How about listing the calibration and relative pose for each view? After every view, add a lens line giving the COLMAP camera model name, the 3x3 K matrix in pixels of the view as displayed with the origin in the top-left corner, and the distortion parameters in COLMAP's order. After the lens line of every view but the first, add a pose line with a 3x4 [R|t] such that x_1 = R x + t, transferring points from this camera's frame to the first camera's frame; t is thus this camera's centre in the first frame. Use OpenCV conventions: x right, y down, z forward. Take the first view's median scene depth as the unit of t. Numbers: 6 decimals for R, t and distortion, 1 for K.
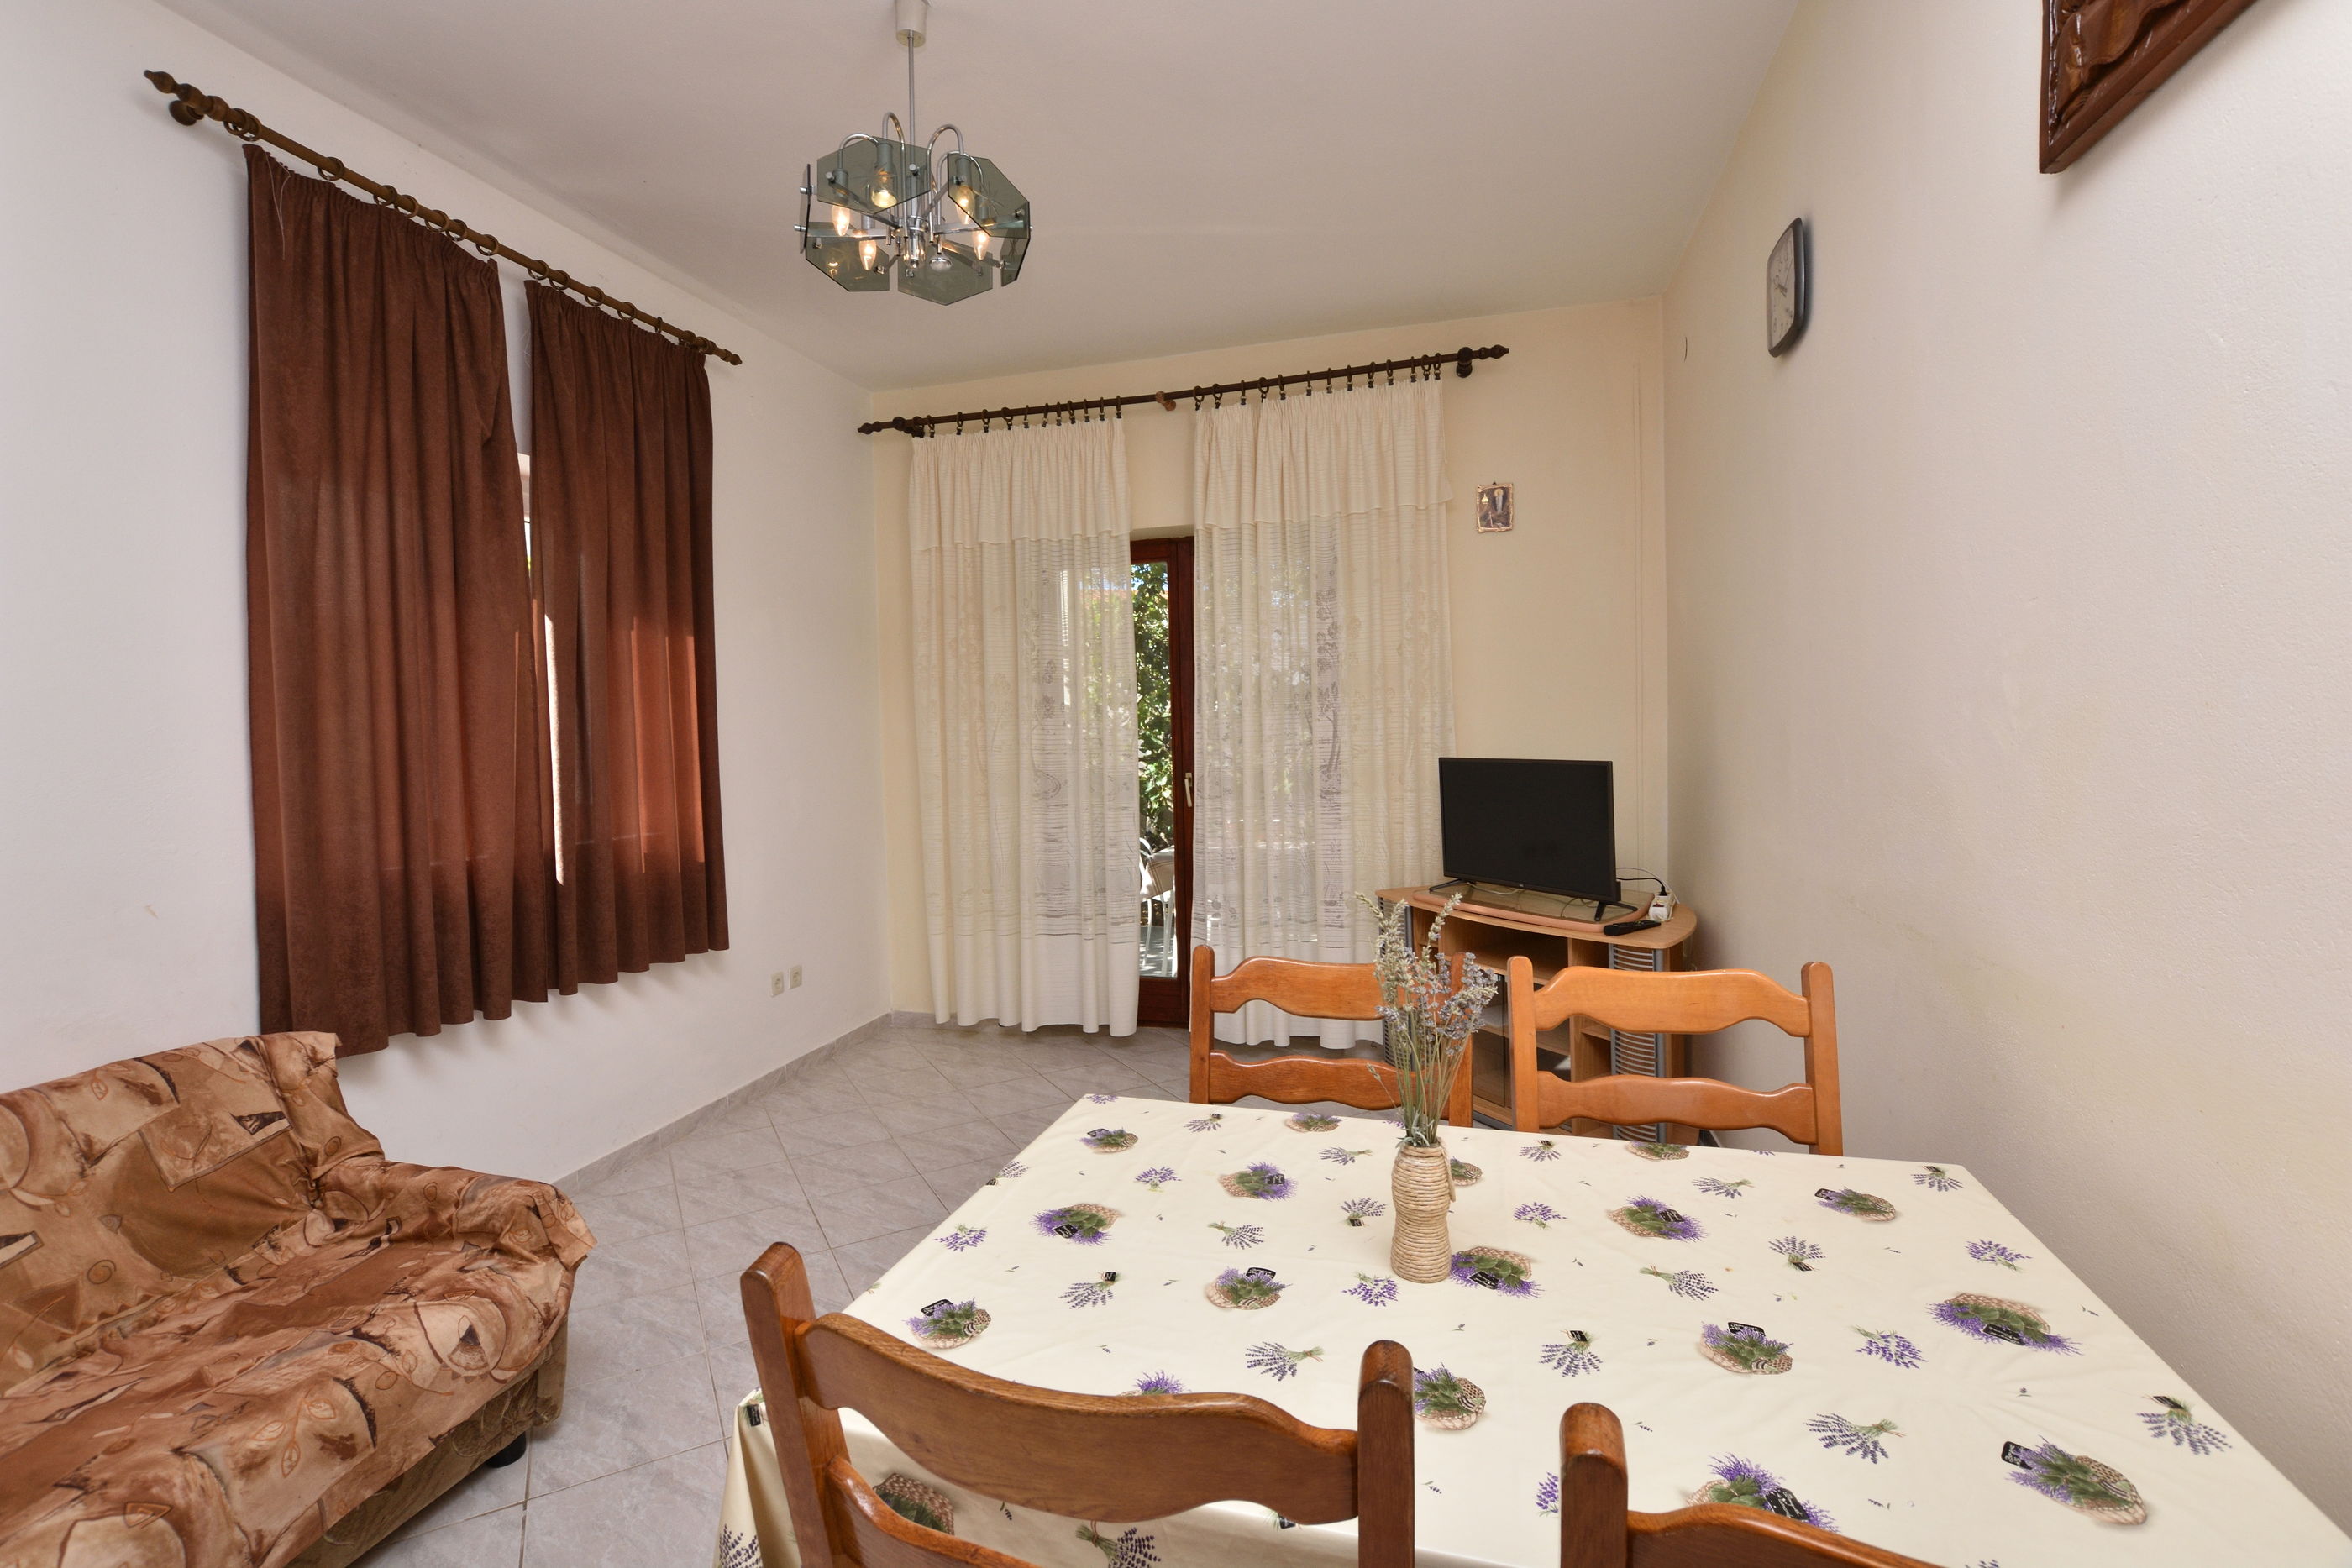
lens RADIAL K [[1030.9, 0, 1173.8], [0, 1030.9, 772.3], [0, 0, 1]] dist [-0.031562, 0.002917]
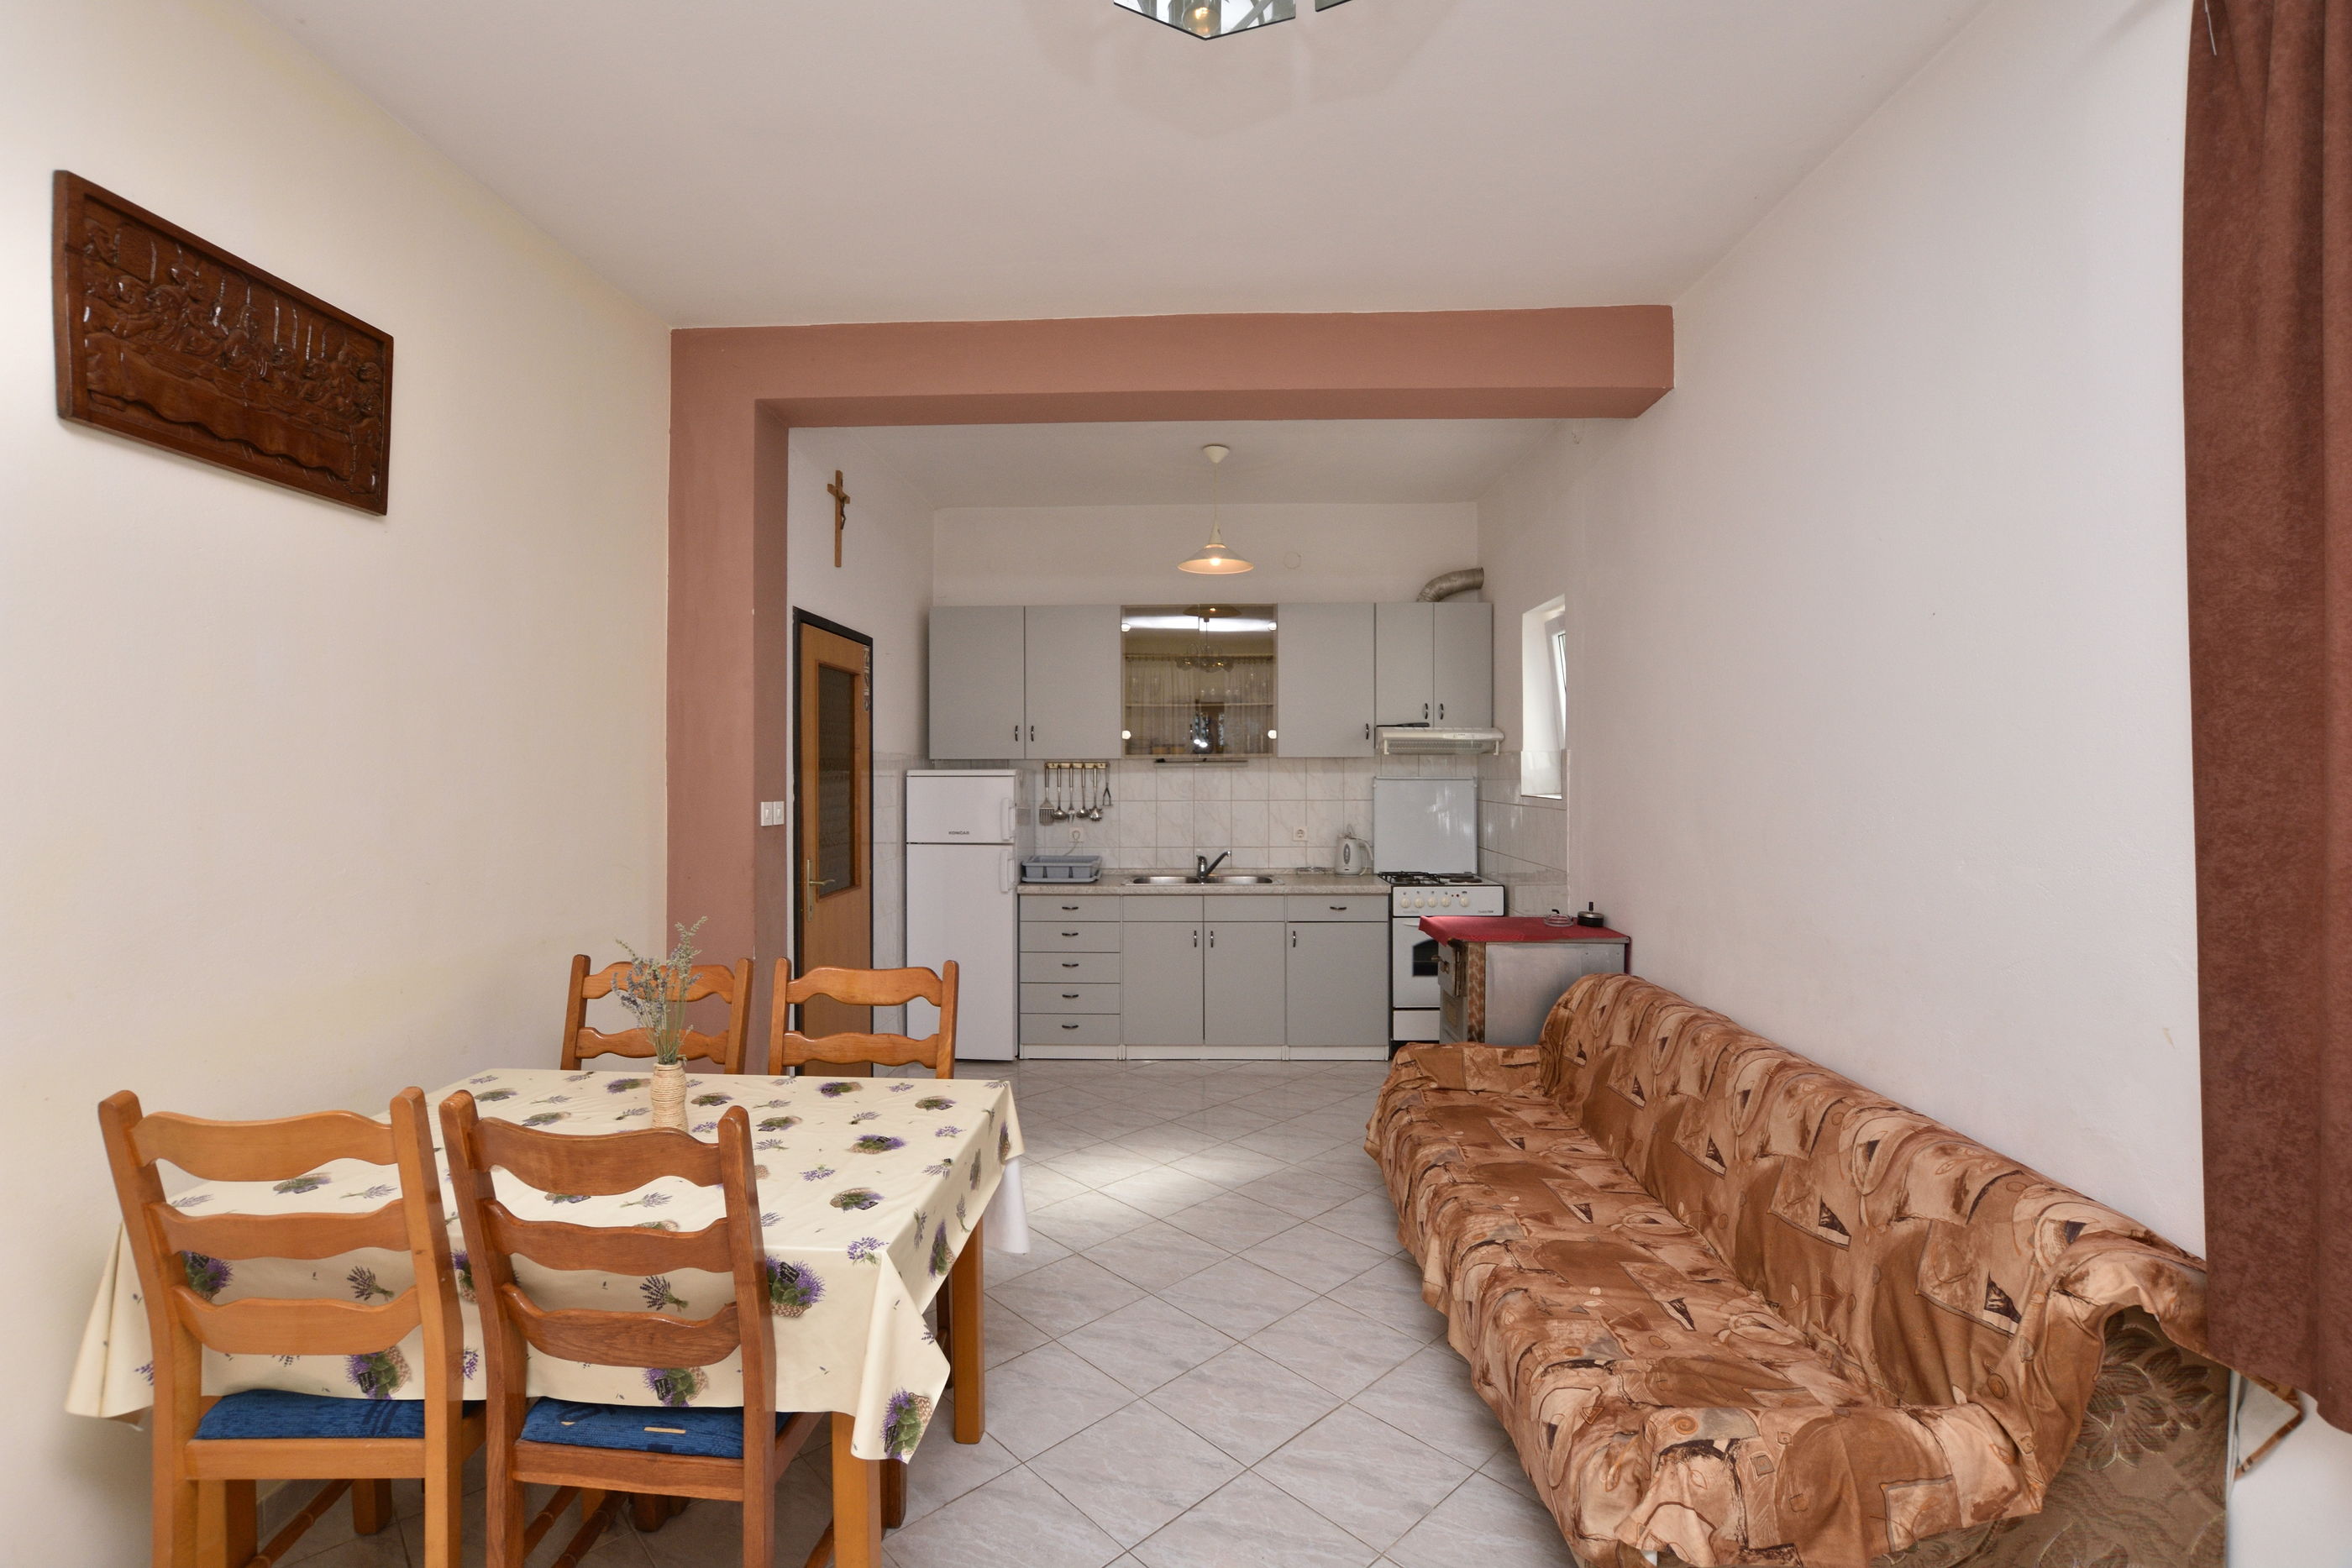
lens RADIAL K [[1030.9, 0, 1172.8], [0, 1030.9, 773.2], [0, 0, 1]] dist [-0.031562, 0.002917]
pose [[-0.970868, 0.021411, -0.238656, -0.127598], [0.010200, 0.998790, 0.048108, -0.135057], [0.239398, 0.044273, -0.969912, 1.940511]]
